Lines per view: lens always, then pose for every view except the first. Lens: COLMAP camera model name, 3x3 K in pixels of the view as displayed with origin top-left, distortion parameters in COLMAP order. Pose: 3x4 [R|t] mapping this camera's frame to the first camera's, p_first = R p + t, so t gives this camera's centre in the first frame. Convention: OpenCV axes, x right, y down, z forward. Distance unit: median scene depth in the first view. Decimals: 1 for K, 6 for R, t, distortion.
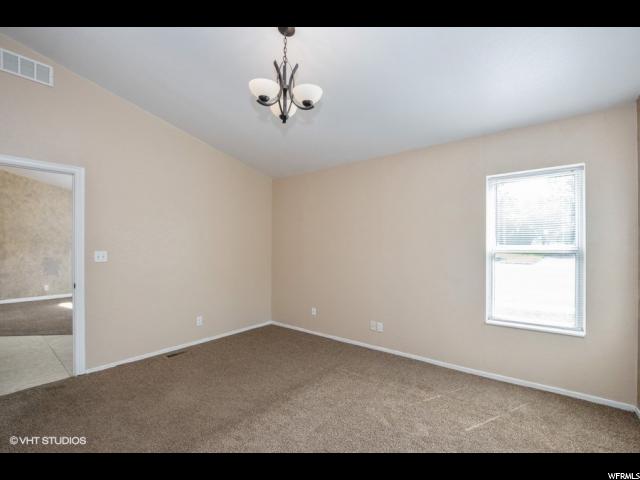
lens RADIAL K [[278.4, 0, 321.6], [0, 278.4, 247.4], [0, 0, 1]] dist [0.028924, -0.015607]
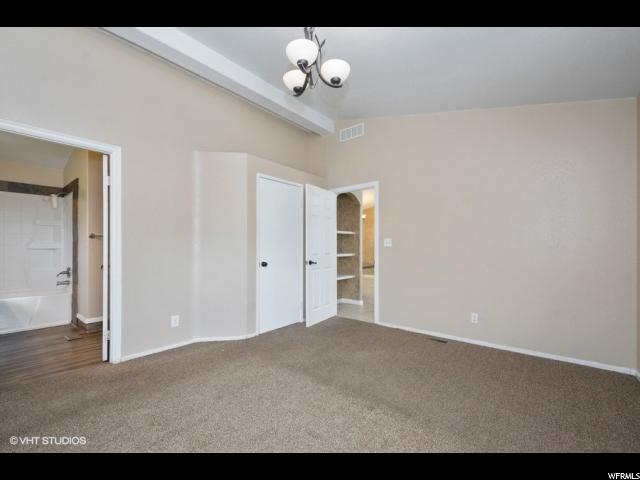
lens RADIAL K [[271.1, 0, 320.8], [0, 271.1, 254.5], [0, 0, 1]] dist [0.000049, 0.000009]
pose [[-0.007197, 0.005836, -0.999957, 0.545311], [0.001318, 0.999982, 0.005826, 0.084826], [0.999973, -0.001276, -0.007205, 0.726868]]
